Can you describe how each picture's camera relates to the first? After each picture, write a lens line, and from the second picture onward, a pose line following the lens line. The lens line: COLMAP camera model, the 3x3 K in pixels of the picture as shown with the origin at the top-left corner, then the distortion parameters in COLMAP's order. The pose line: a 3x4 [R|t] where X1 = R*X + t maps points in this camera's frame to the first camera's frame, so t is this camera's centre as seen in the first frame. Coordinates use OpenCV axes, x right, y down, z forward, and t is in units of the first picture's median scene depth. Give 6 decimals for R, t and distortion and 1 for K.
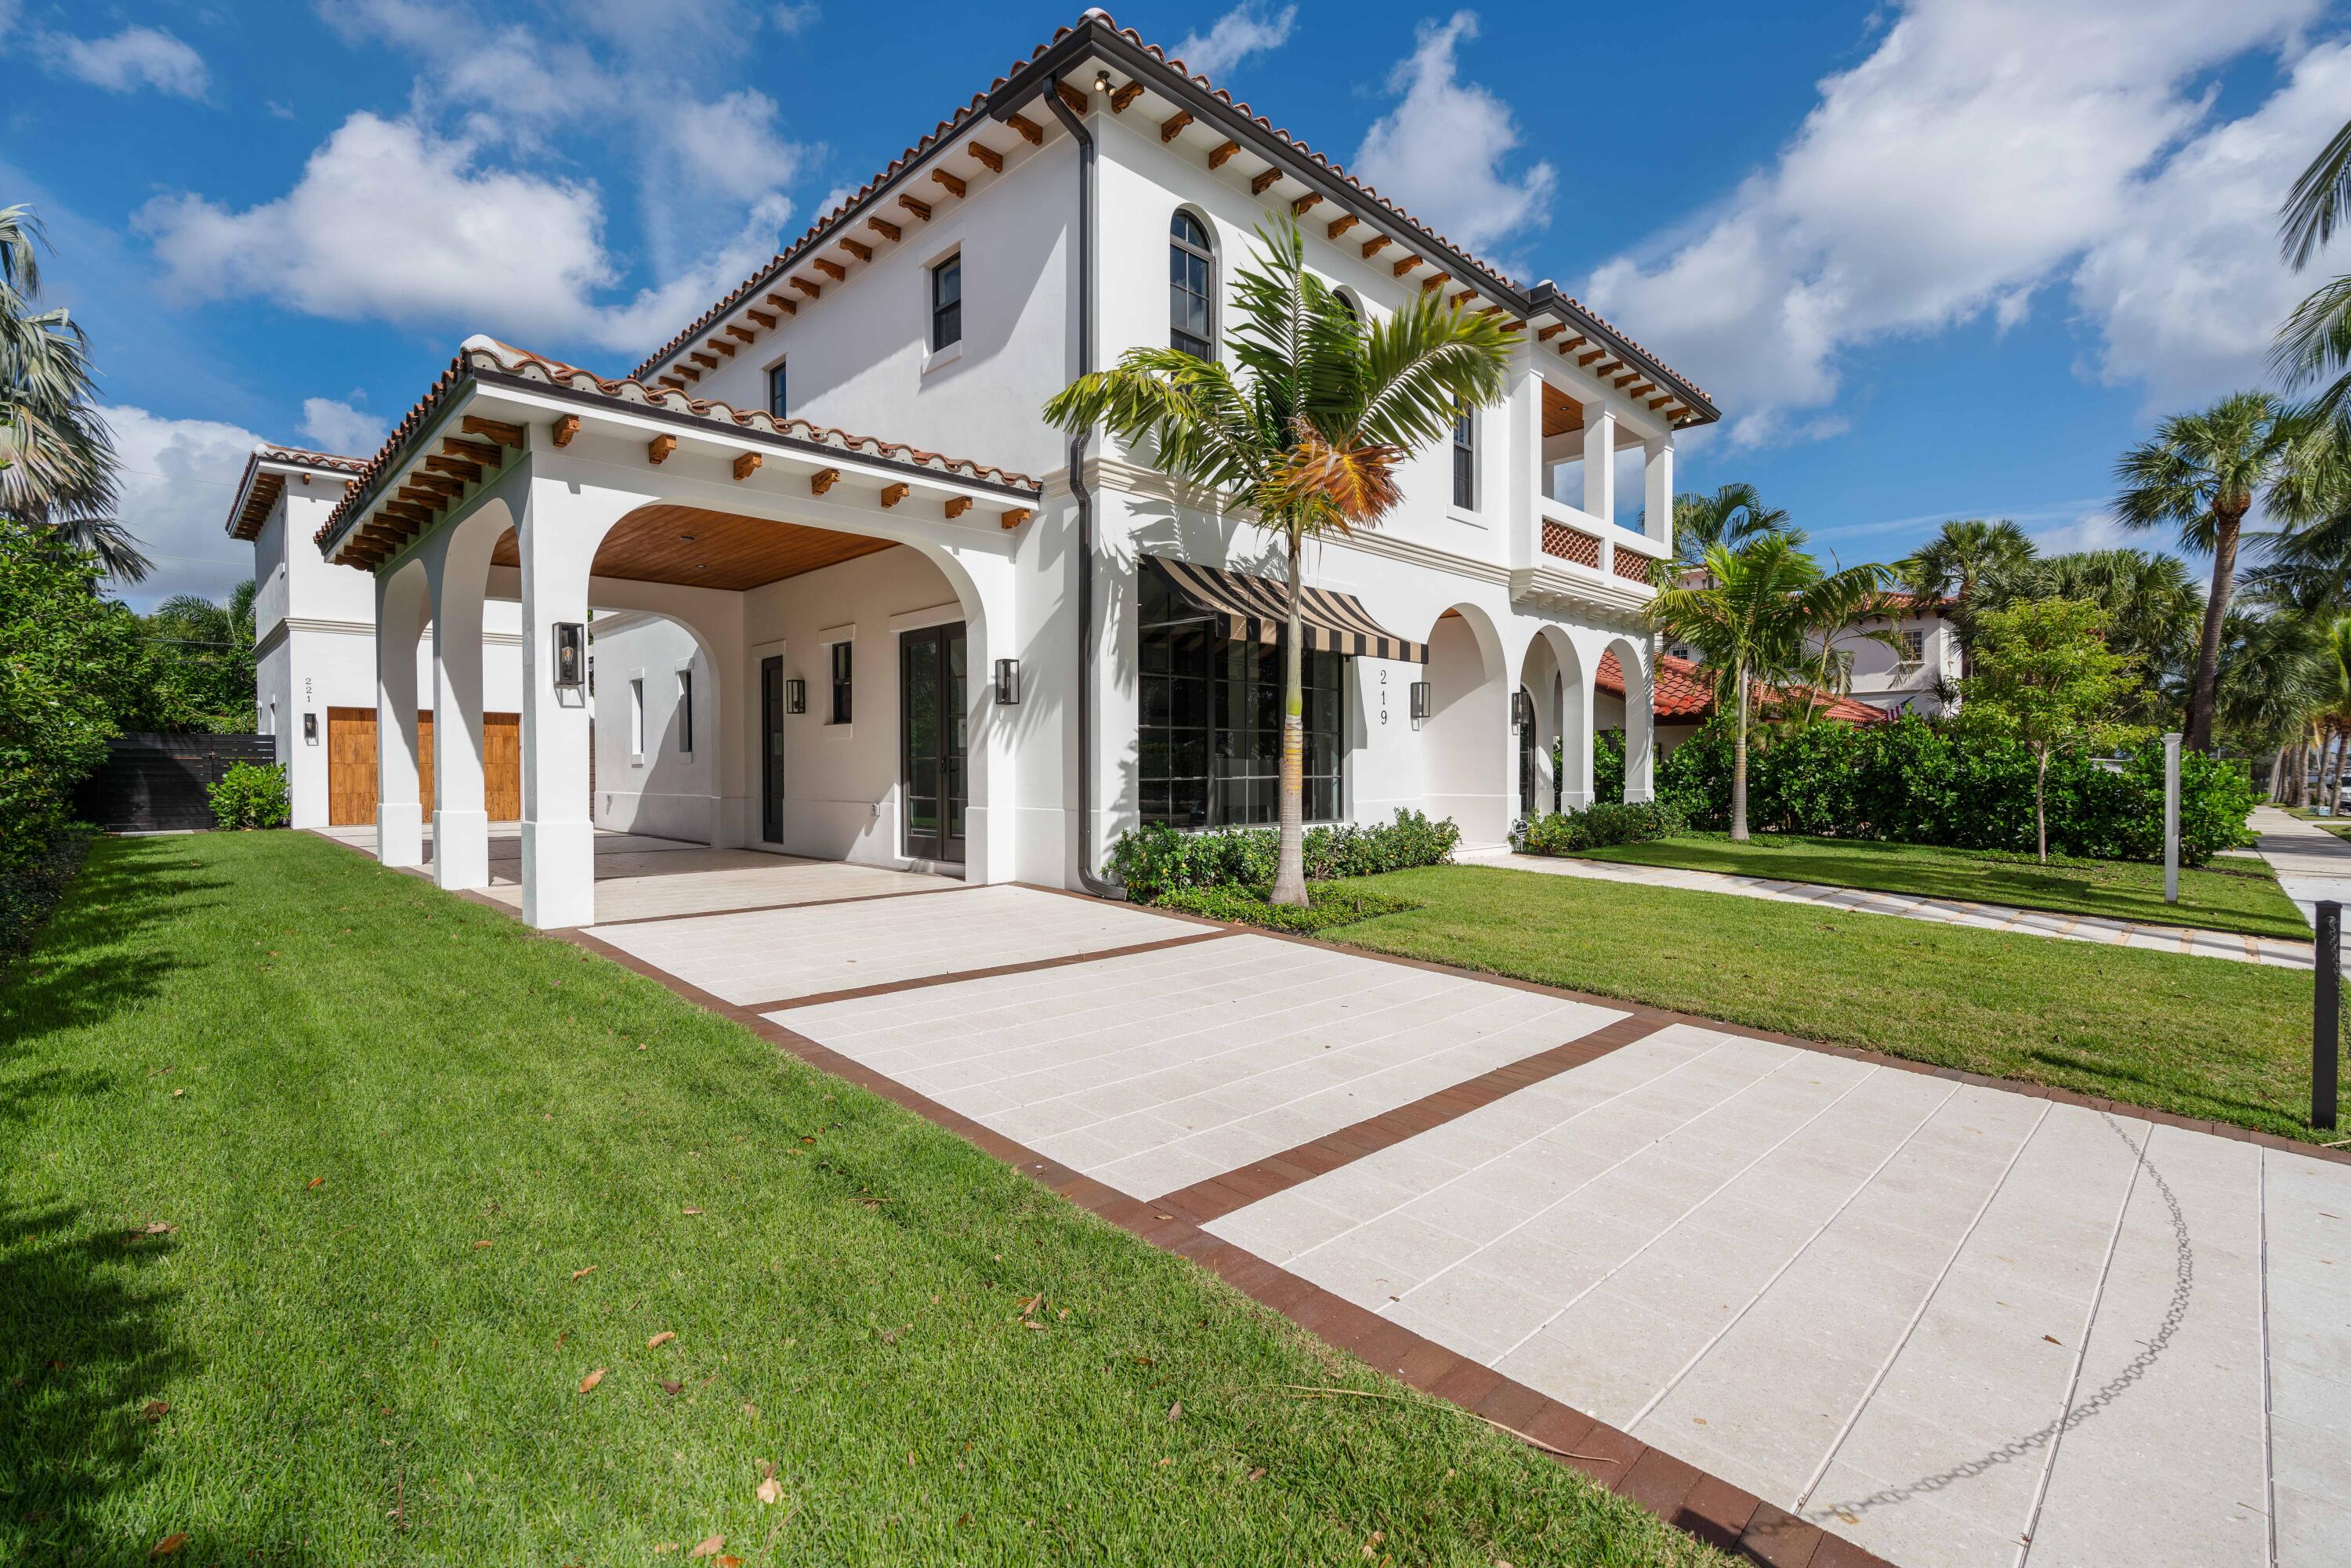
lens RADIAL K [[1056.8, 0, 1162.6], [0, 1056.8, 787.5], [0, 0, 1]] dist [0.003288, 0.000318]
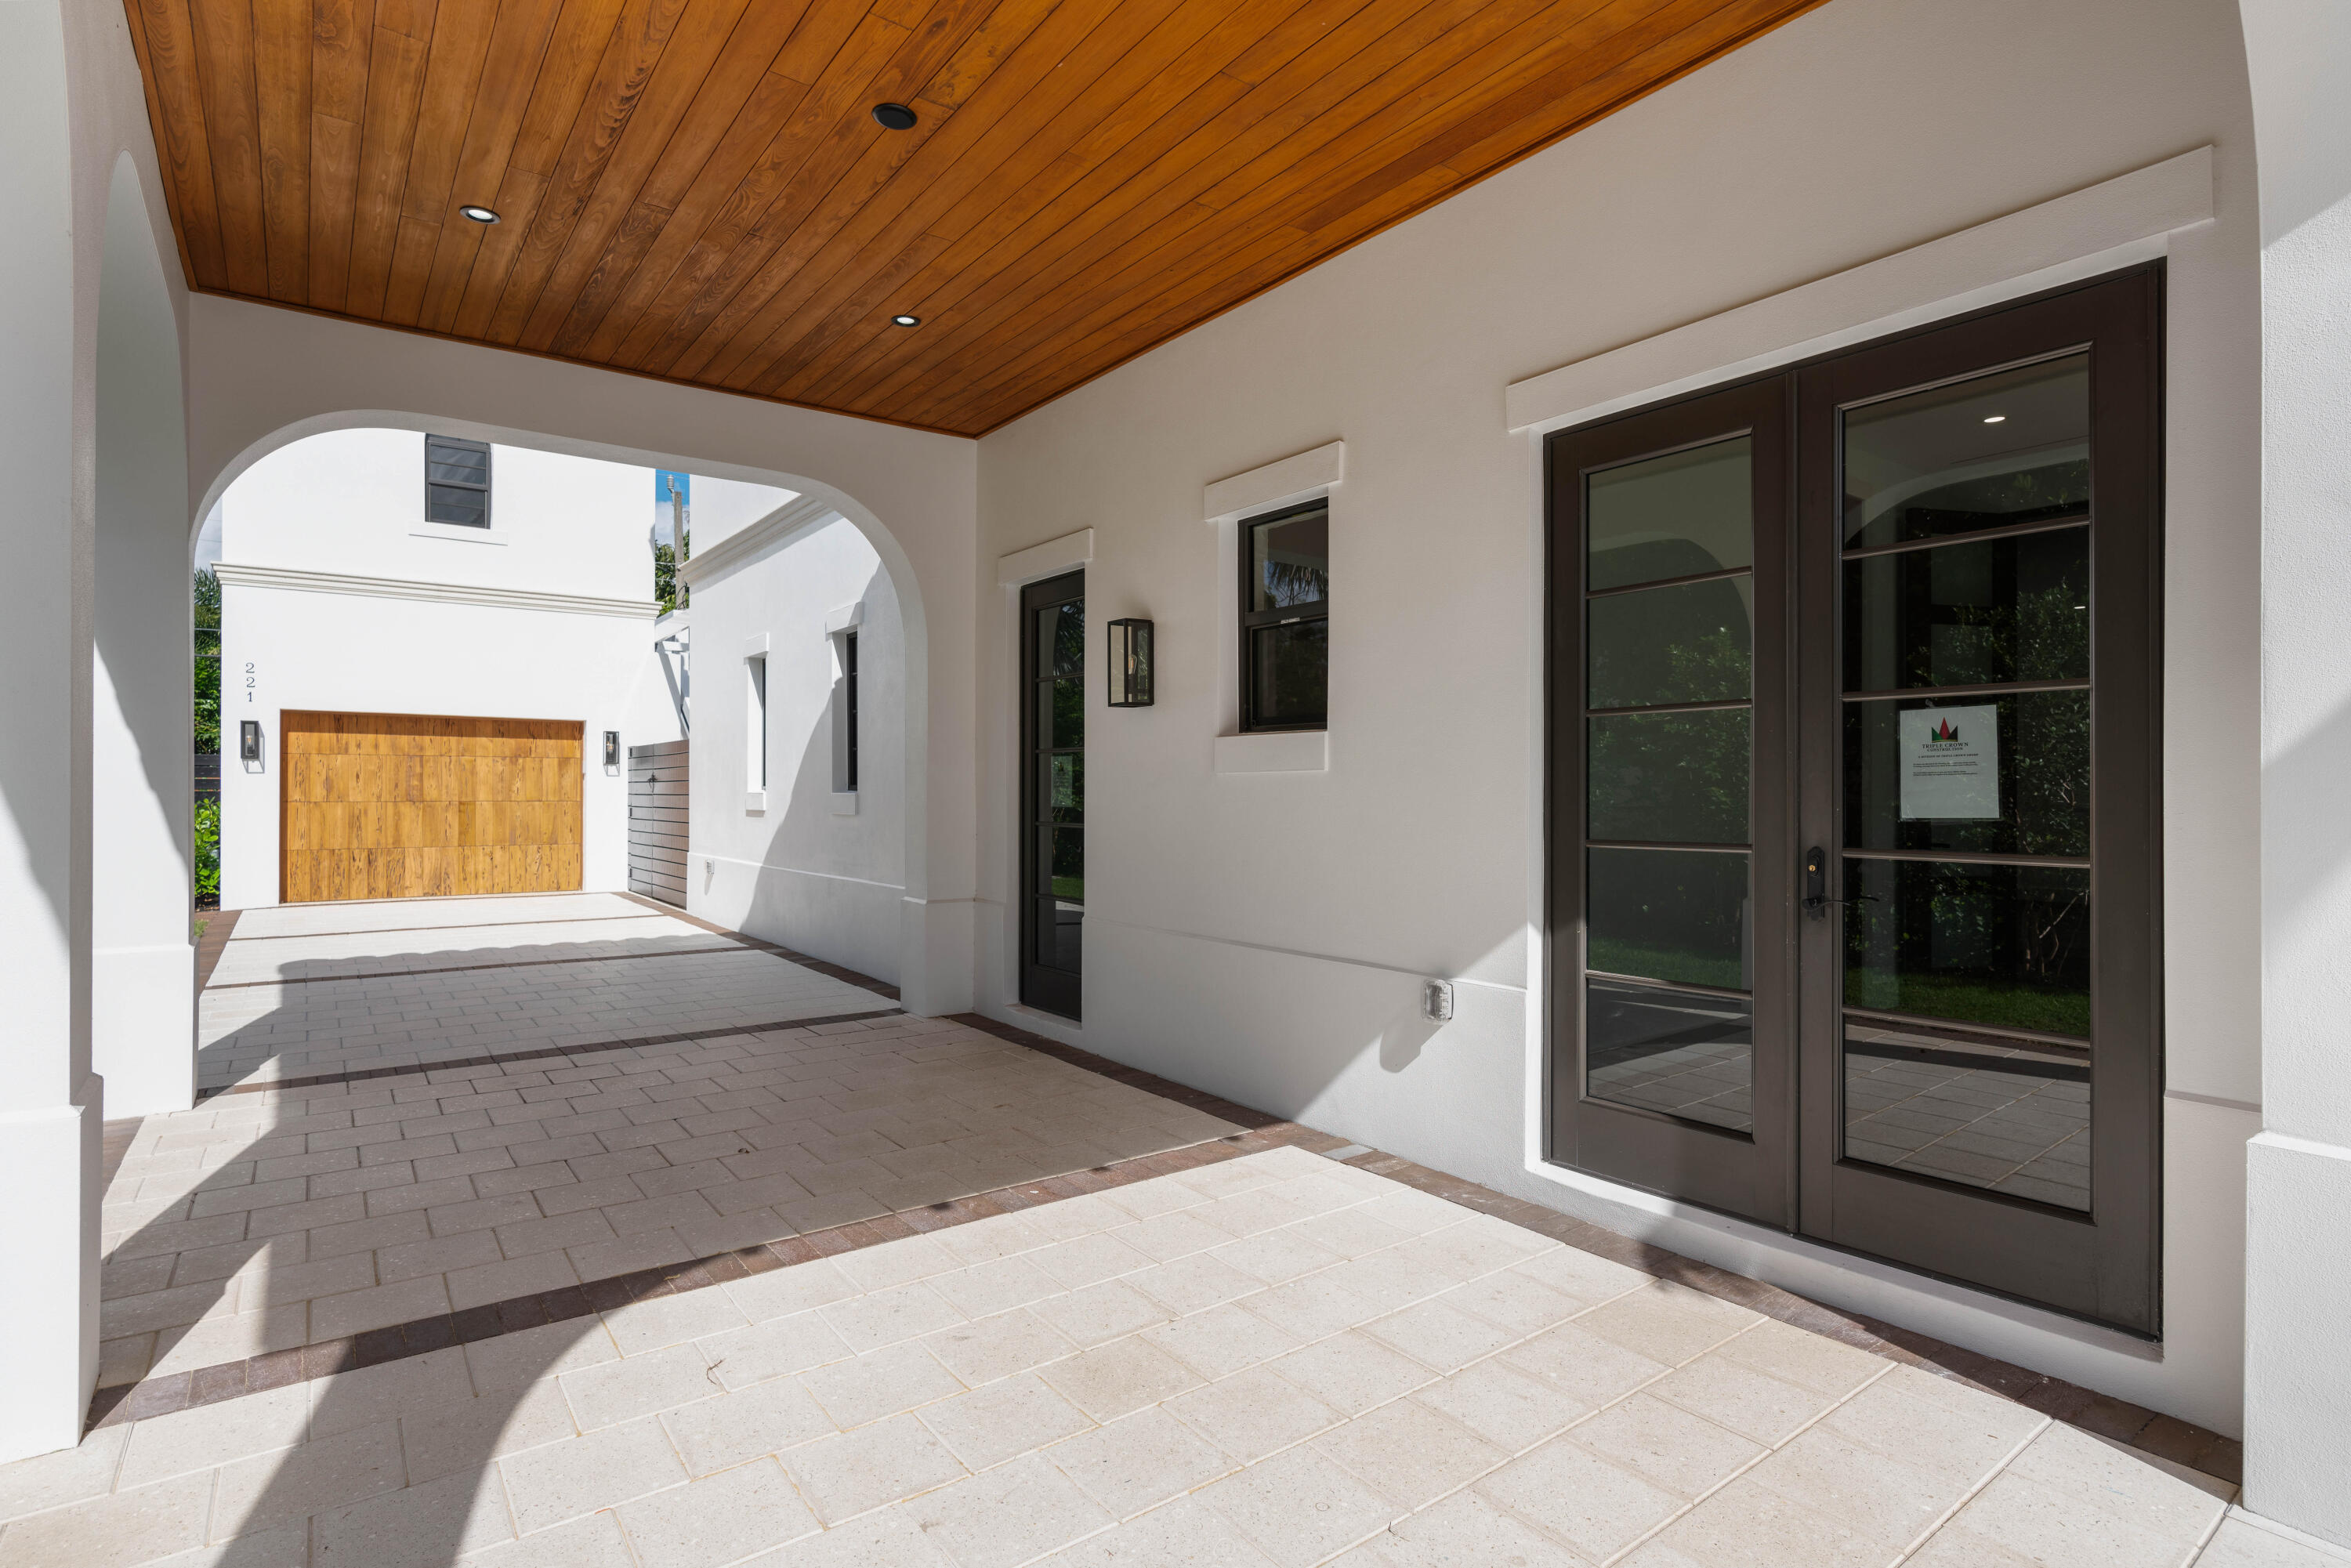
lens RADIAL K [[1173.5, 0, 1173.2], [0, 1173.5, 786.9], [0, 0, 1]] dist [-0.005556, -0.000211]
pose [[0.991697, 0.004956, -0.128499, -0.214890], [-0.007604, 0.999769, -0.020126, -0.024597], [0.128370, 0.020936, 0.991505, 0.447685]]
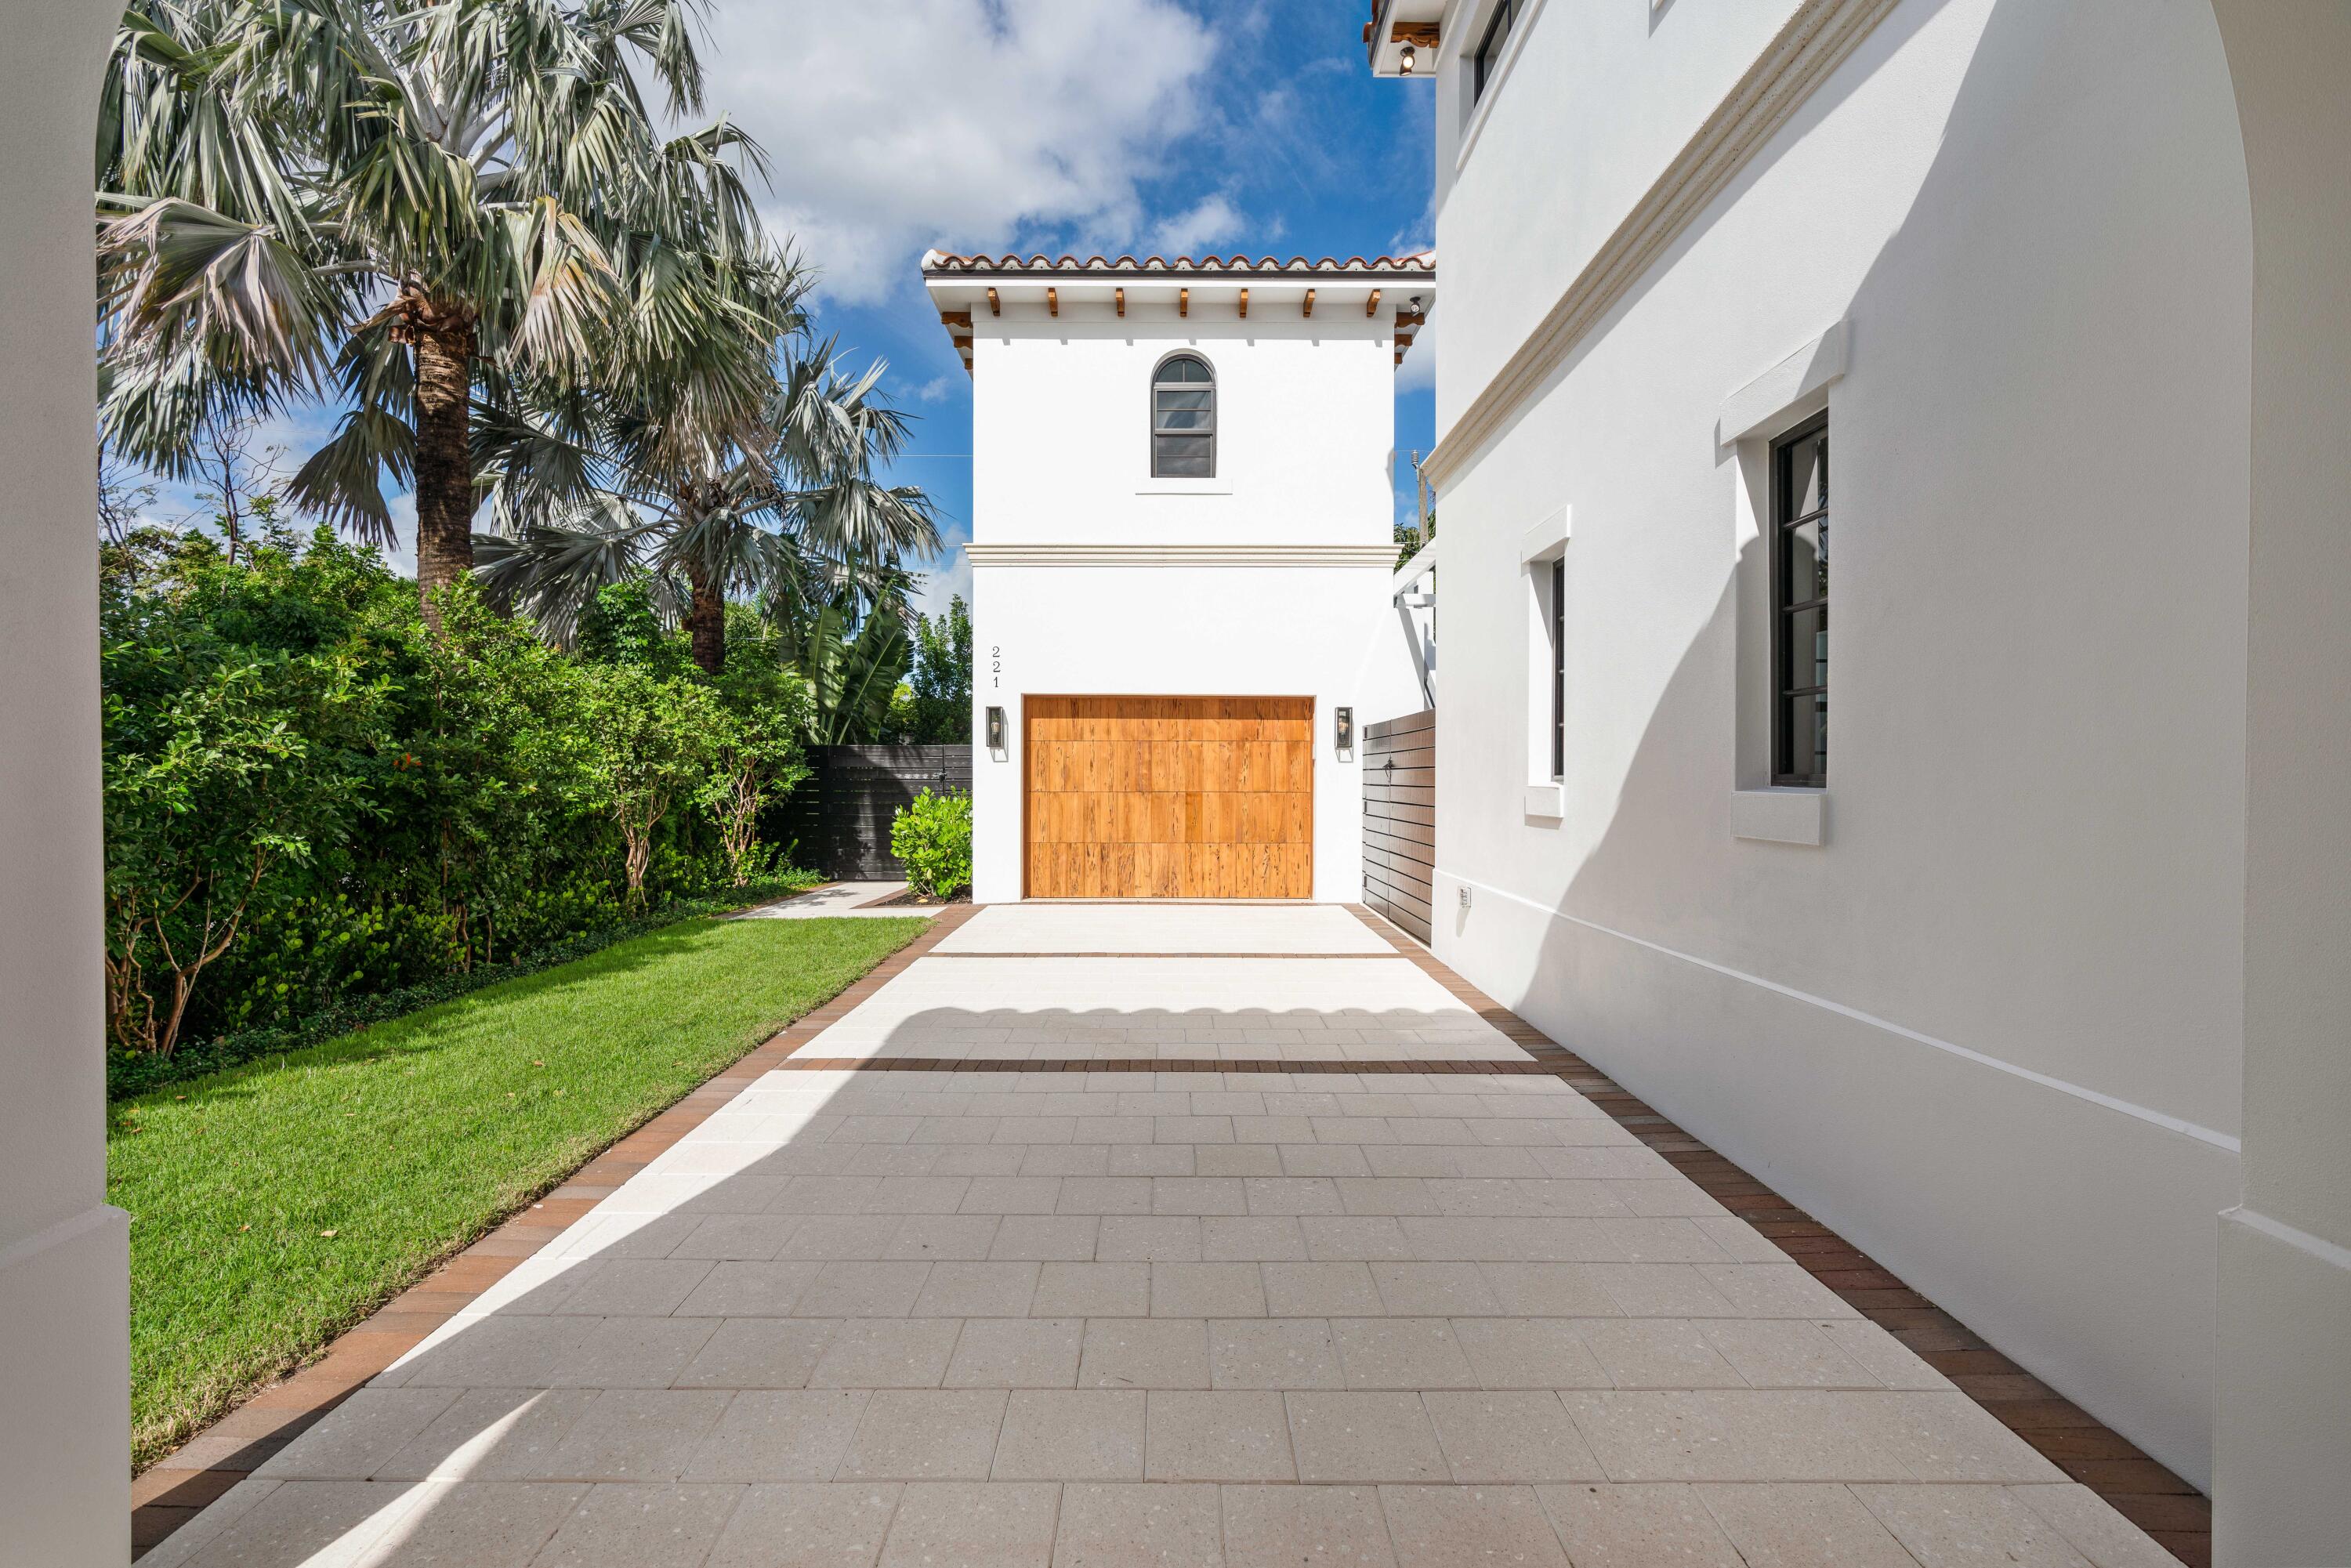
lens RADIAL K [[1056.8, 0, 1159.2], [0, 1056.8, 780.8], [0, 0, 1]] dist [0.003288, 0.000318]
pose [[0.714644, 0.007760, -0.699446, -0.371426], [-0.016053, 0.999857, -0.005308, -0.030467], [0.699304, 0.015022, 0.714666, 0.719805]]
